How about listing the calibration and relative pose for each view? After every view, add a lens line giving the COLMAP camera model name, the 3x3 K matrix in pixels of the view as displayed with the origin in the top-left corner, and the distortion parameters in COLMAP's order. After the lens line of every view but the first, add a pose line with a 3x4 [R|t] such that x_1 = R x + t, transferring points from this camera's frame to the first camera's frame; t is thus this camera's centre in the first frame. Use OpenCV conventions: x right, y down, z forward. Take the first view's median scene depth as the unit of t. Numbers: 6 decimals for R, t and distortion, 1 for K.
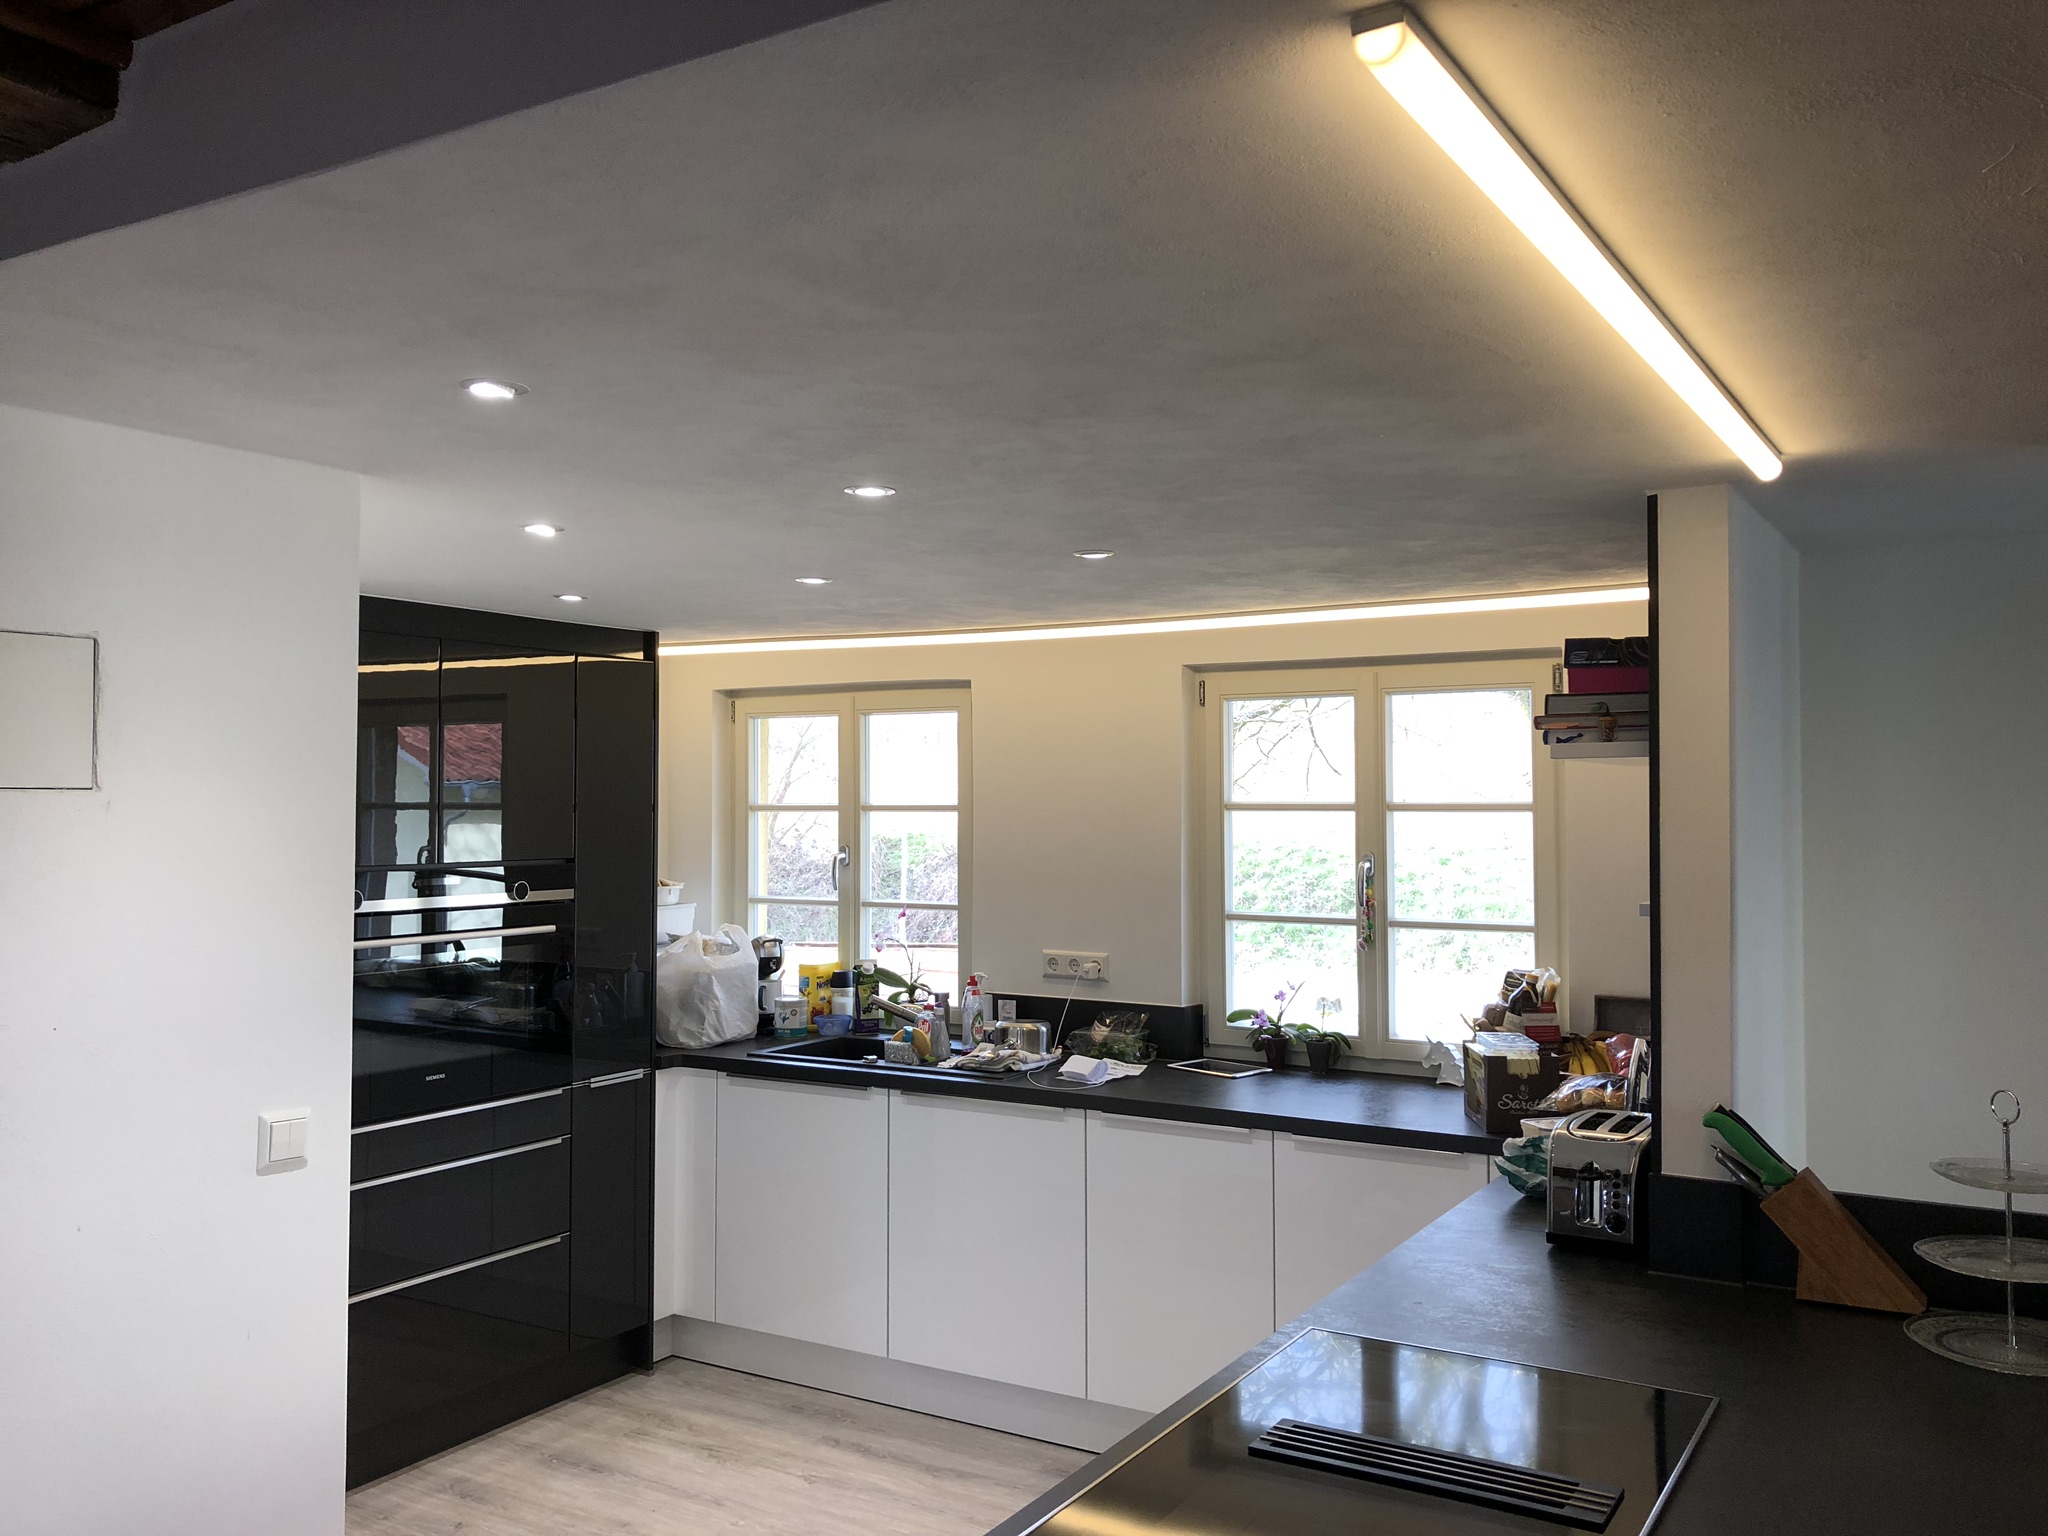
lens RADIAL K [[1709.1, 0, 1027.6], [0, 1709.1, 711.3], [0, 0, 1]] dist [0.279182, -0.253661]
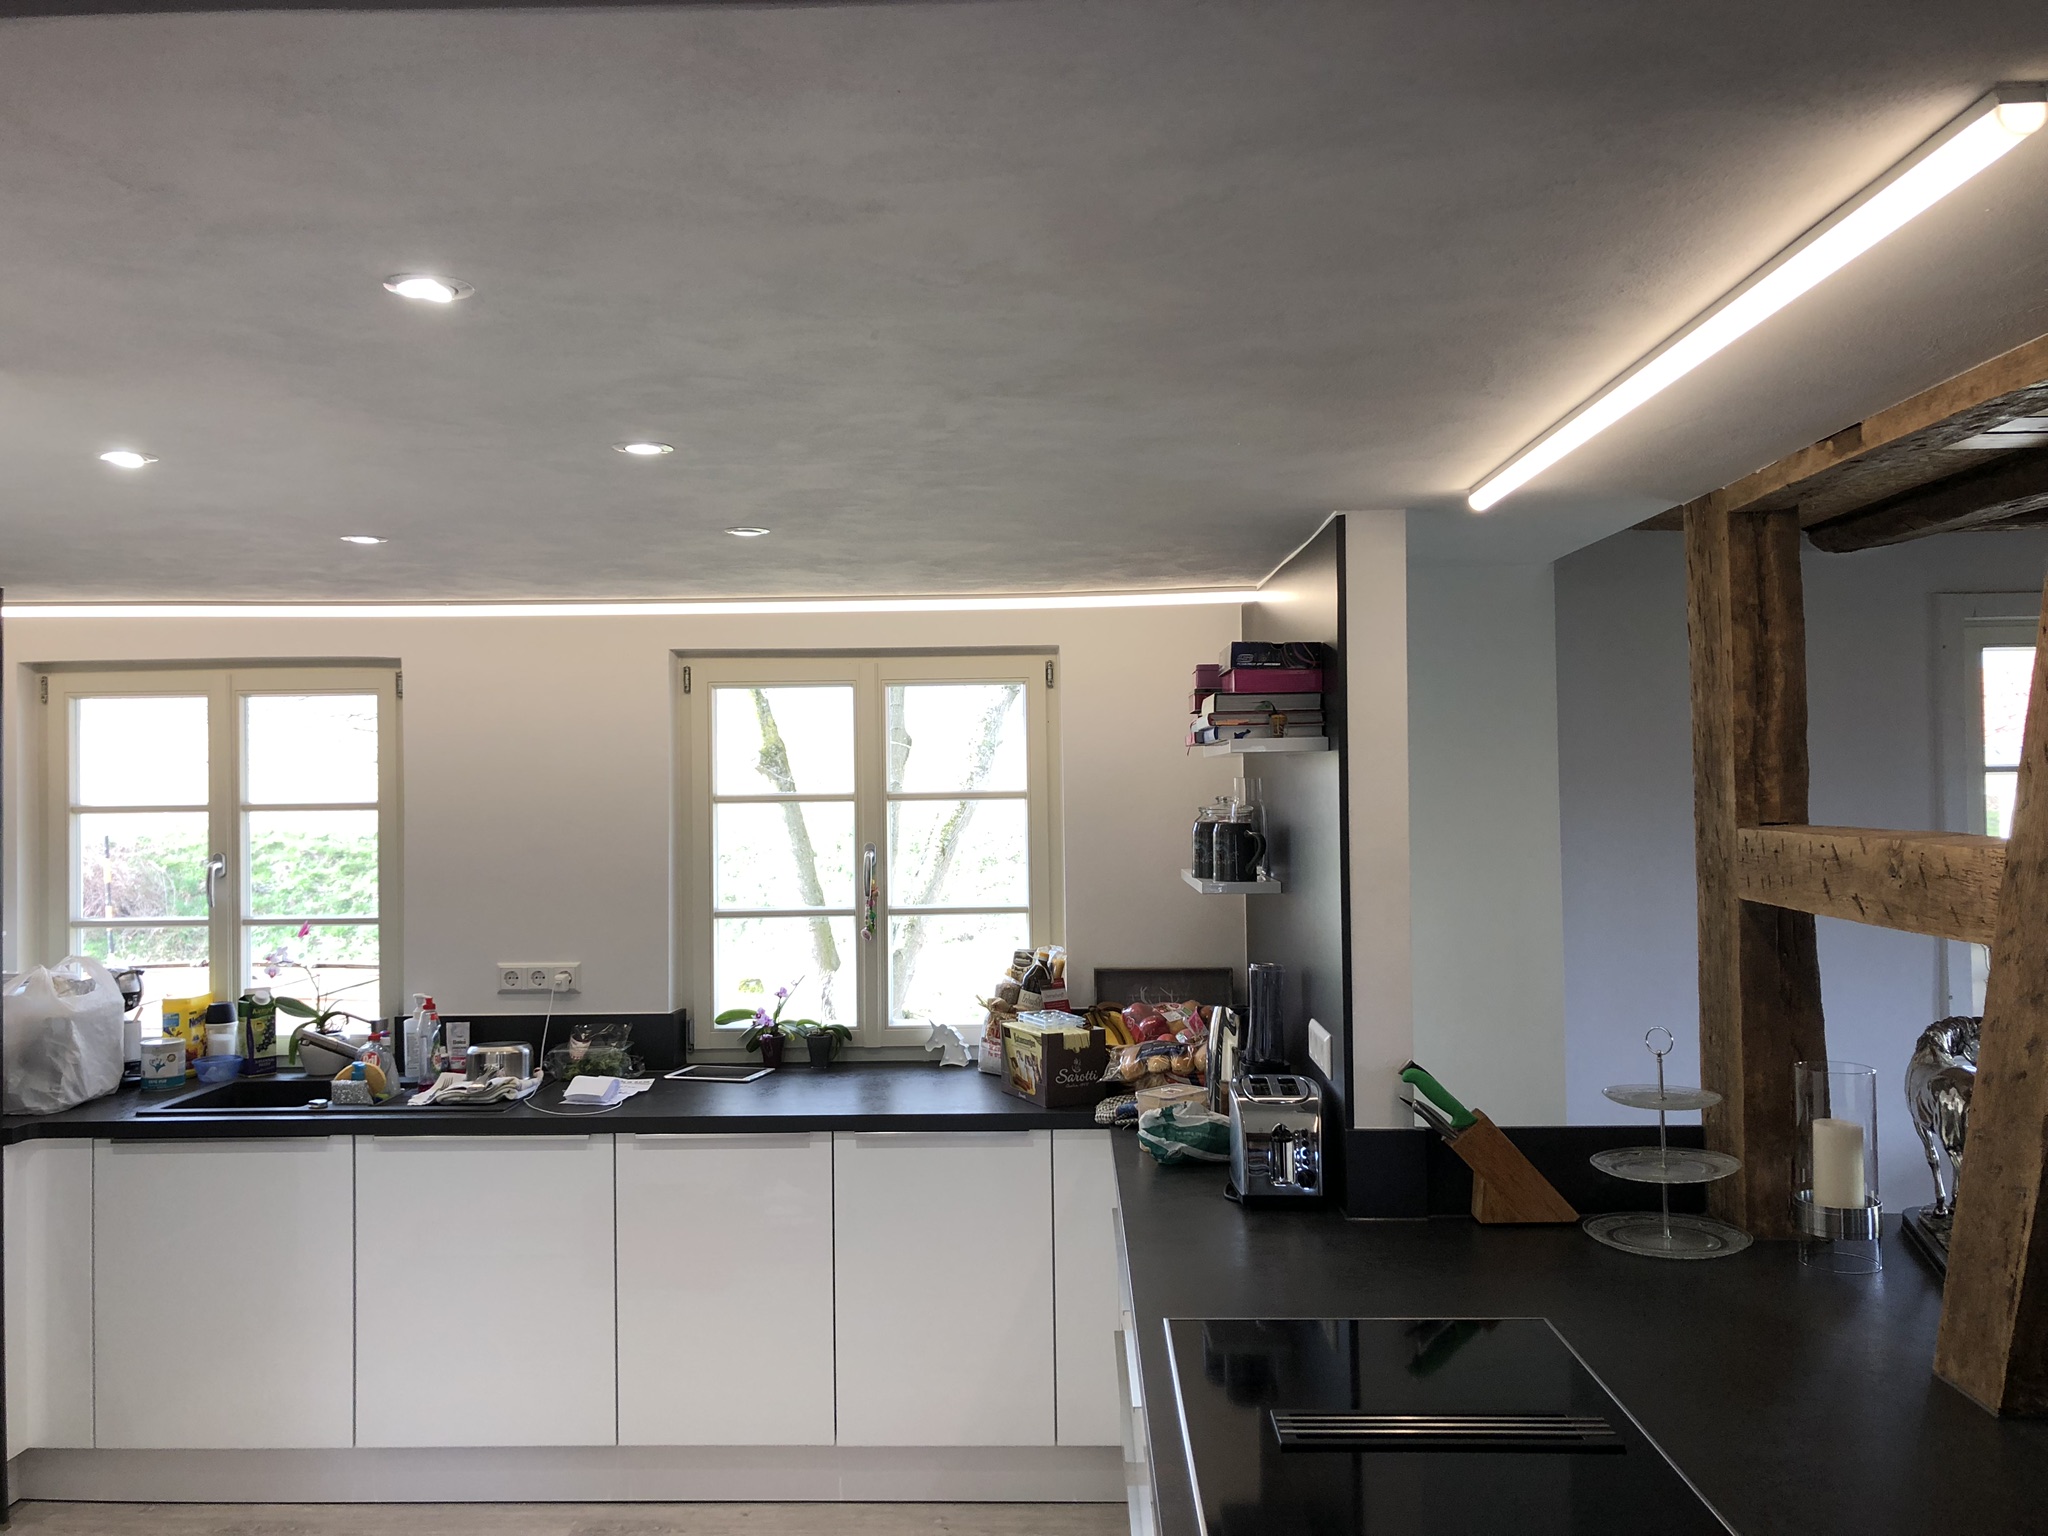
lens RADIAL K [[1686.4, 0, 1018.1], [0, 1686.4, 651.4], [0, 0, 1]] dist [0.064036, -0.005078]
pose [[0.878593, 0.028464, 0.476723, -0.192443], [-0.016011, 0.999417, -0.030164, -0.001087], [-0.477303, 0.018869, 0.878536, 0.093983]]
